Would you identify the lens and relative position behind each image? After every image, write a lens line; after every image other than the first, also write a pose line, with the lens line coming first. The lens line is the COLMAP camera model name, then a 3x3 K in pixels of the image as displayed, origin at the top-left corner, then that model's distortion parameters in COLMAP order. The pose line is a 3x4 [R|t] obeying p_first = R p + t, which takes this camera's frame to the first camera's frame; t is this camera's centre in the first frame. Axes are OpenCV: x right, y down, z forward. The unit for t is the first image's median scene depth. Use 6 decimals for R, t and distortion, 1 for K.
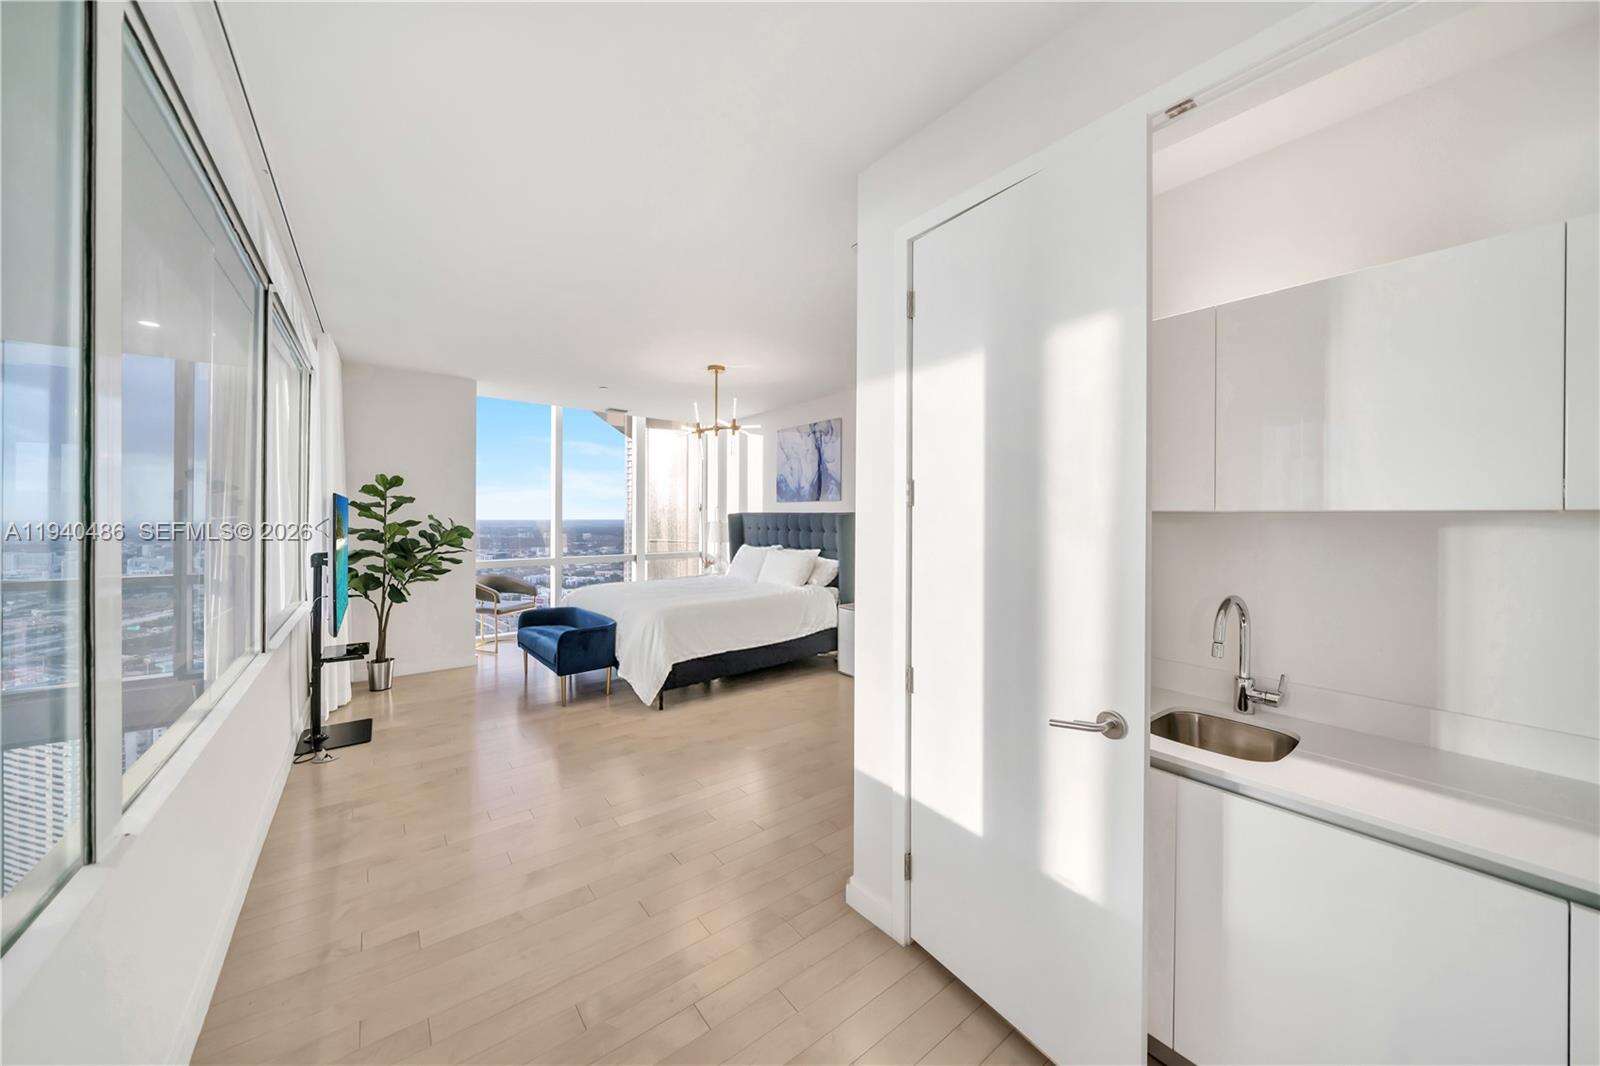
lens RADIAL K [[562.4, 0, 799.3], [0, 562.4, 524.4], [0, 0, 1]] dist [-0.000782, -0.000056]
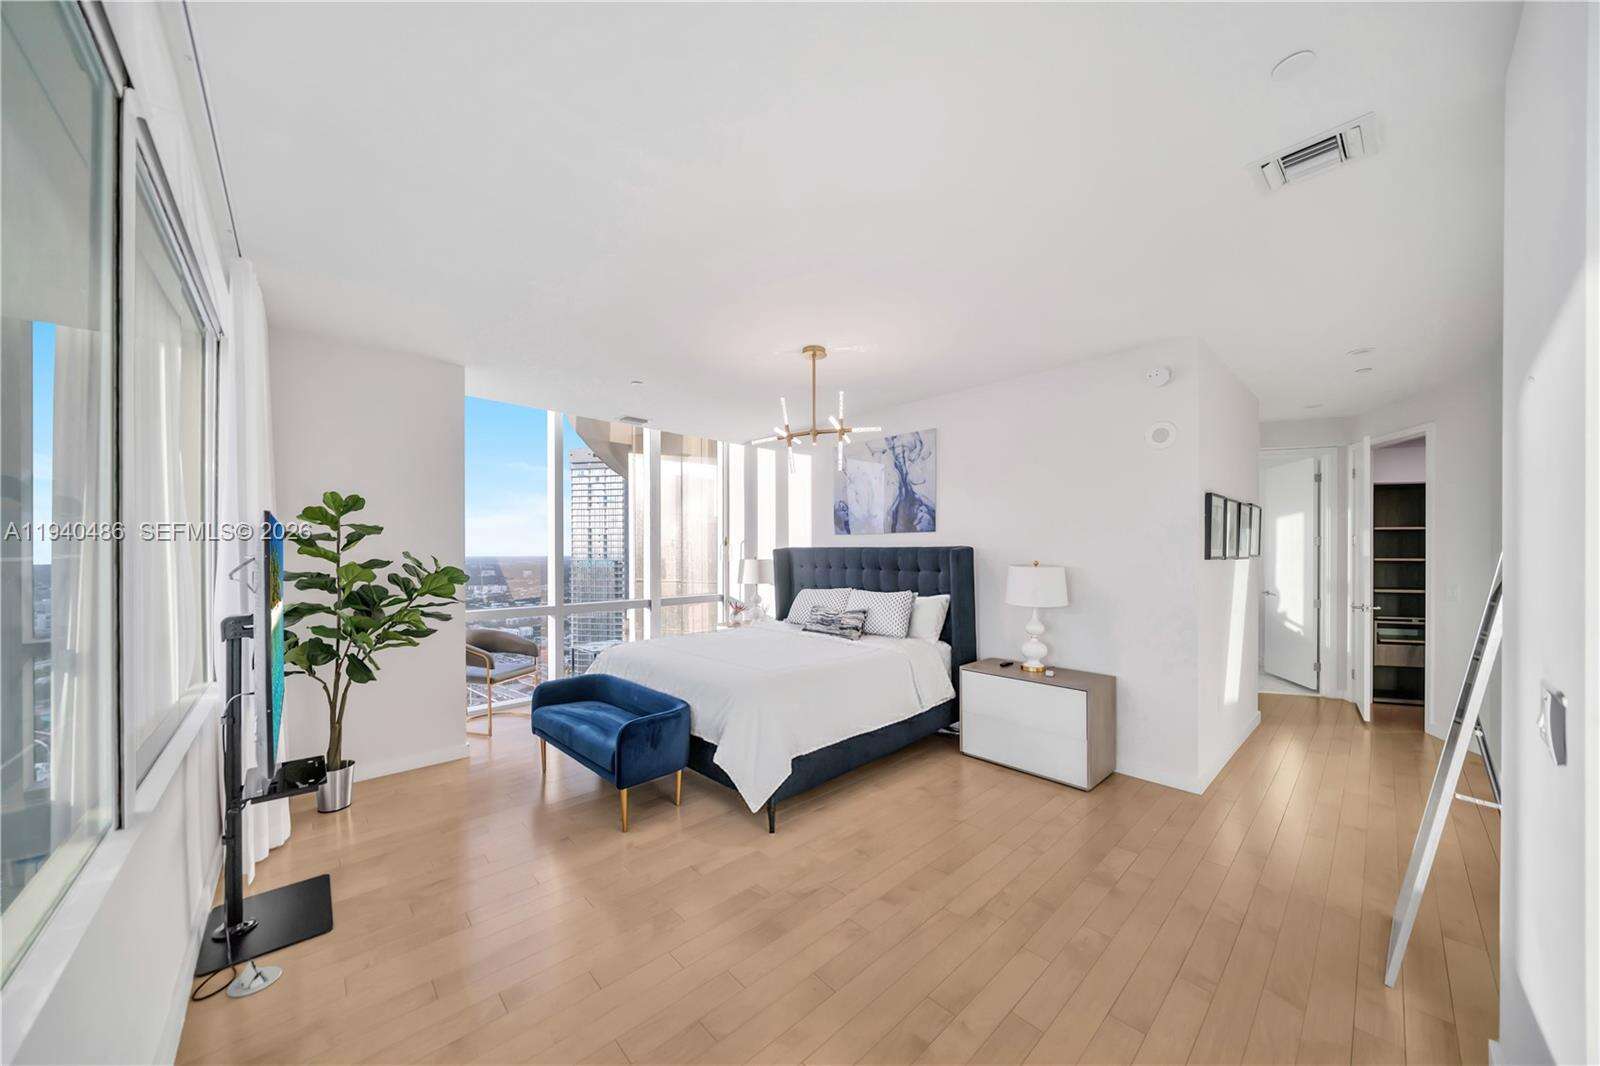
lens RADIAL K [[552.7, 0, 790.2], [0, 552.7, 562.7], [0, 0, 1]] dist [-0.003497, -0.000020]
pose [[0.996295, -0.005813, 0.085809, -0.246537], [0.005440, 0.999975, 0.004575, -0.003760], [-0.085833, -0.004092, 0.996301, 0.284810]]
